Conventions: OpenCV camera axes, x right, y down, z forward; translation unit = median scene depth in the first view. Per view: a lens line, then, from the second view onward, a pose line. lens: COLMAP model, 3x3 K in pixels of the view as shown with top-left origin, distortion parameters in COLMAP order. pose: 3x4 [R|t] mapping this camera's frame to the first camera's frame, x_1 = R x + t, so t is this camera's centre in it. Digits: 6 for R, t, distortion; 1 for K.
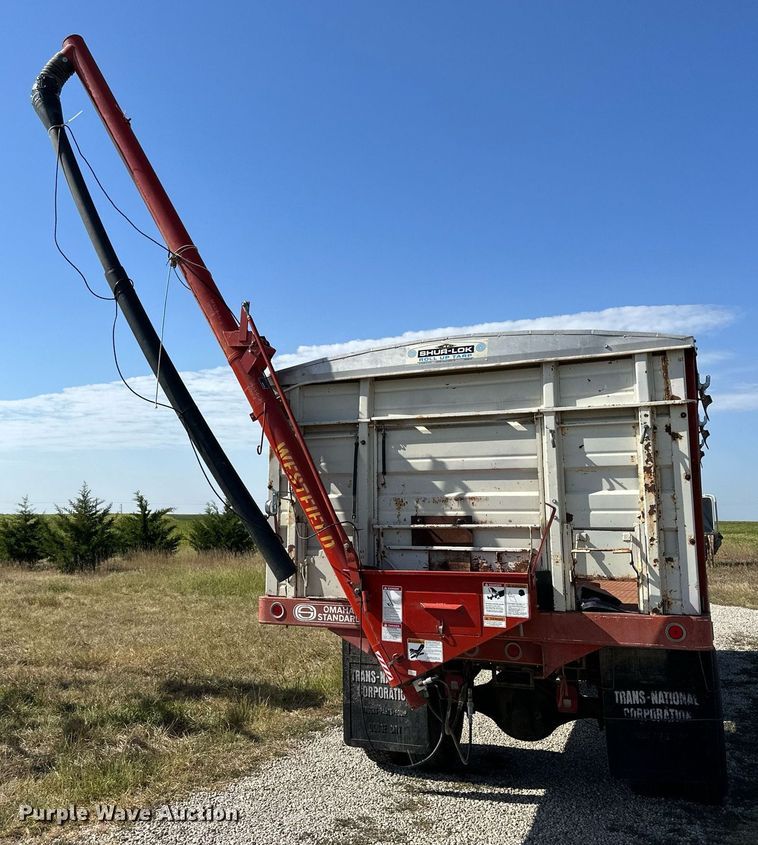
lens RADIAL K [[839.2, 0, 291.2], [0, 839.2, 408.3], [0, 0, 1]] dist [0.065449, 0.000000]
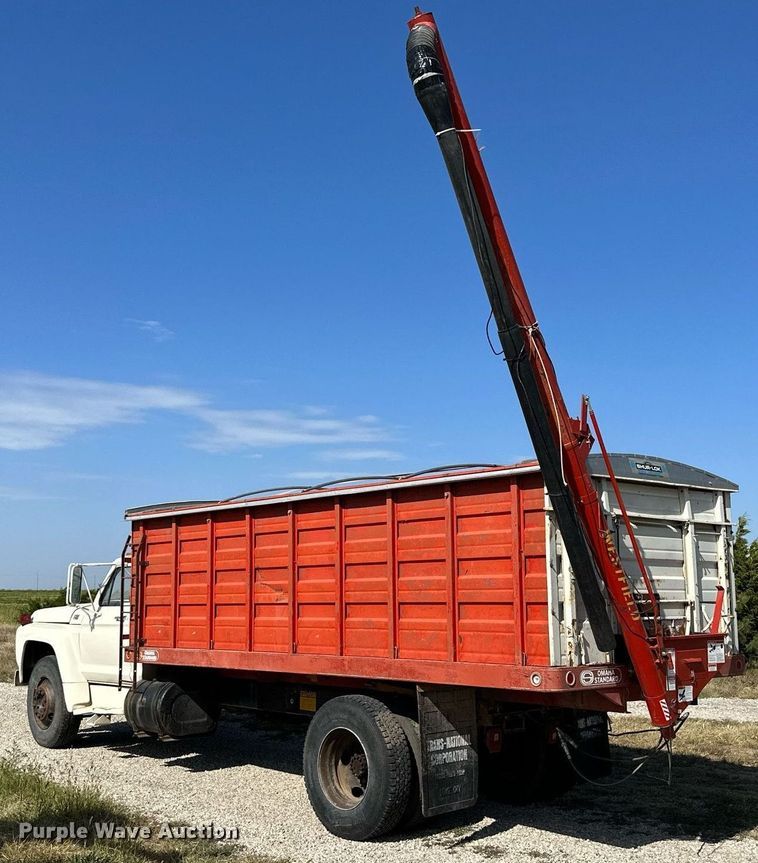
lens RADIAL K [[1039.0, 0, 399.6], [0, 1039.0, 448.1], [0, 0, 1]] dist [0.133609, 0.000000]
pose [[0.359598, 0.128528, 0.924213, -1.467892], [-0.129612, 0.987747, -0.086933, 0.094474], [-0.924062, -0.088528, 0.371850, 0.750523]]
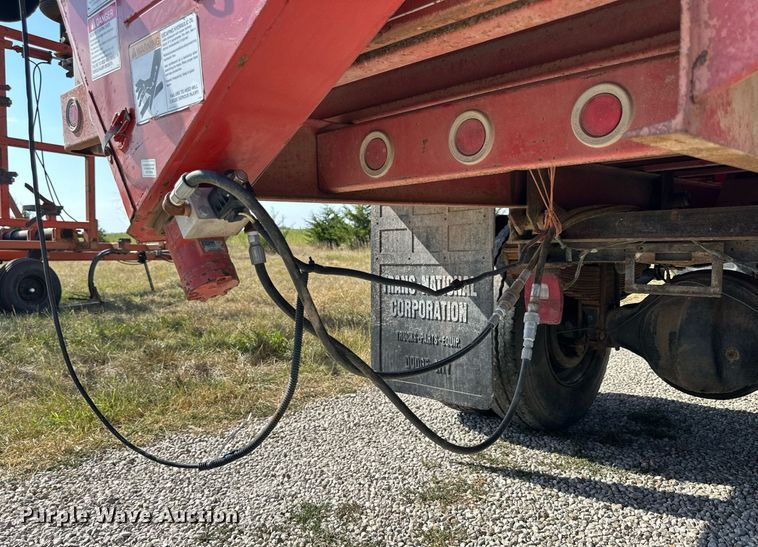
lens RADIAL K [[585.6, 0, 342.8], [0, 585.6, 303.8], [0, 0, 1]] dist [0.030072, -0.018091]
pose [[0.935735, 0.013589, -0.352441, 0.245742], [0.076153, 0.967904, 0.239507, 0.285563], [0.344383, -0.250954, 0.904667, 0.761464]]
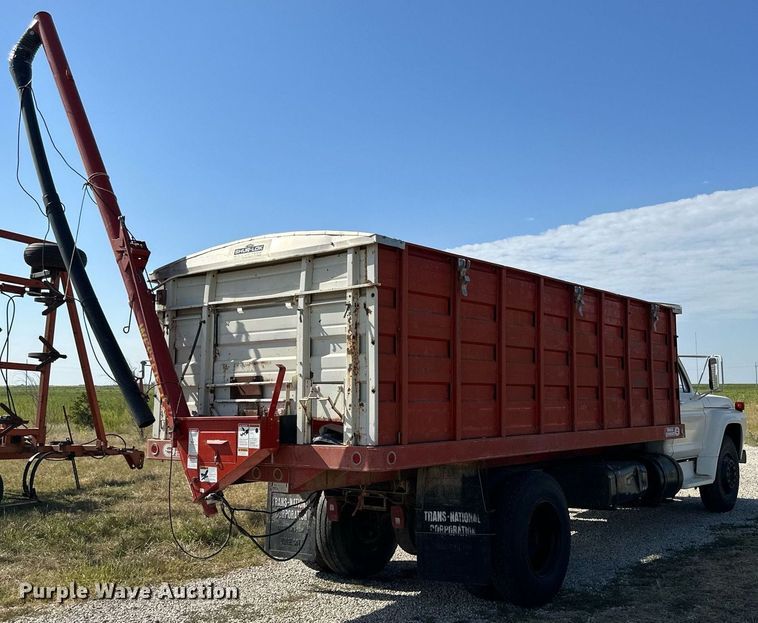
lens RADIAL K [[801.5, 0, 420.3], [0, 801.5, 325.0], [0, 0, 1]] dist [0.084299, 0.000000]
pose [[0.978234, -0.026743, -0.205774, 0.691981], [0.037553, 0.998102, 0.048807, -0.002702], [0.204078, -0.055472, 0.977382, -0.167297]]
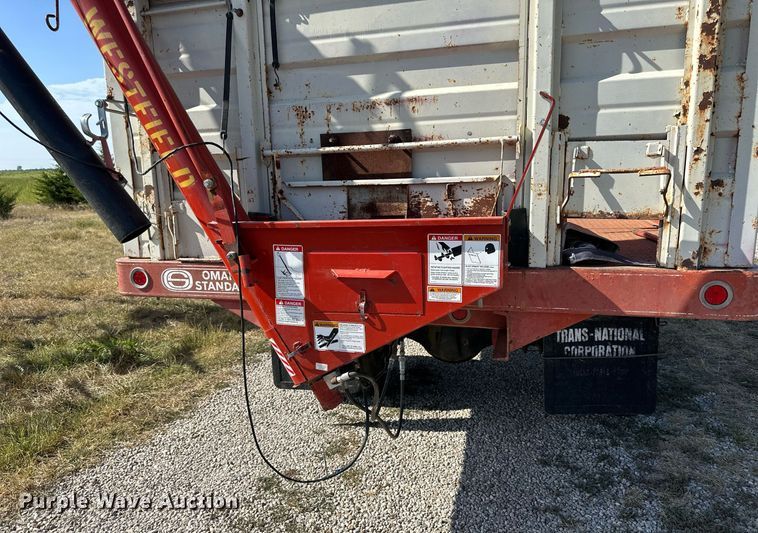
lens RADIAL K [[548.8, 0, 375.2], [0, 548.8, 290.6], [0, 0, 1]] dist [0.052991, -0.062967]
pose [[0.986657, -0.064890, 0.149324, 0.112476], [0.008935, 0.937345, 0.348289, 0.093595], [-0.162569, -0.342307, 0.925417, 0.553243]]
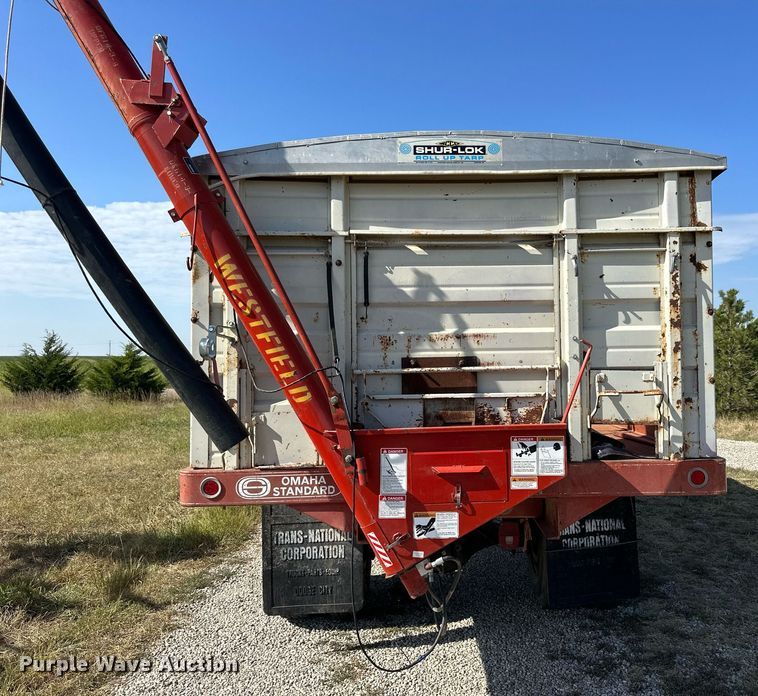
lens RADIAL K [[659.3, 0, 460.6], [0, 659.3, 354.9], [0, 0, 1]] dist [0.112965, -0.147280]
pose [[0.885474, -0.007724, 0.464625, -0.098439], [-0.051017, 0.992202, 0.113722, 0.051343], [-0.461880, -0.124402, 0.878175, 0.420053]]
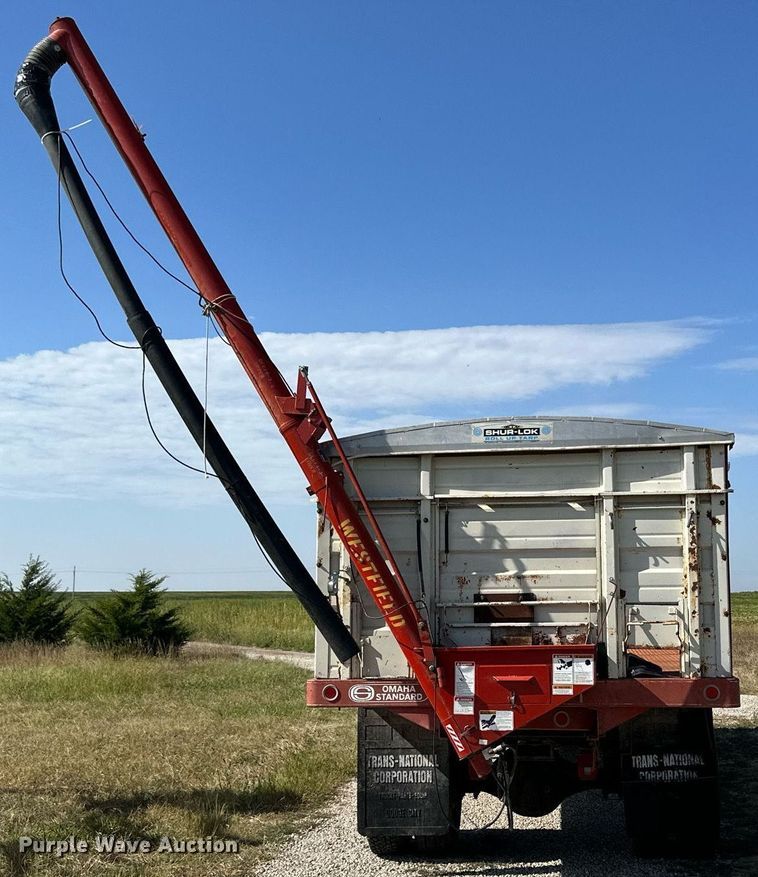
lens RADIAL K [[1148.7, 0, 476.2], [0, 1148.7, 502.8], [0, 0, 1]] dist [0.129250, 0.000000]
pose [[0.944202, 0.019271, 0.328802, -0.310466], [-0.036118, 0.998325, 0.045205, -0.043559], [-0.327380, -0.054558, 0.943316, -0.300769]]
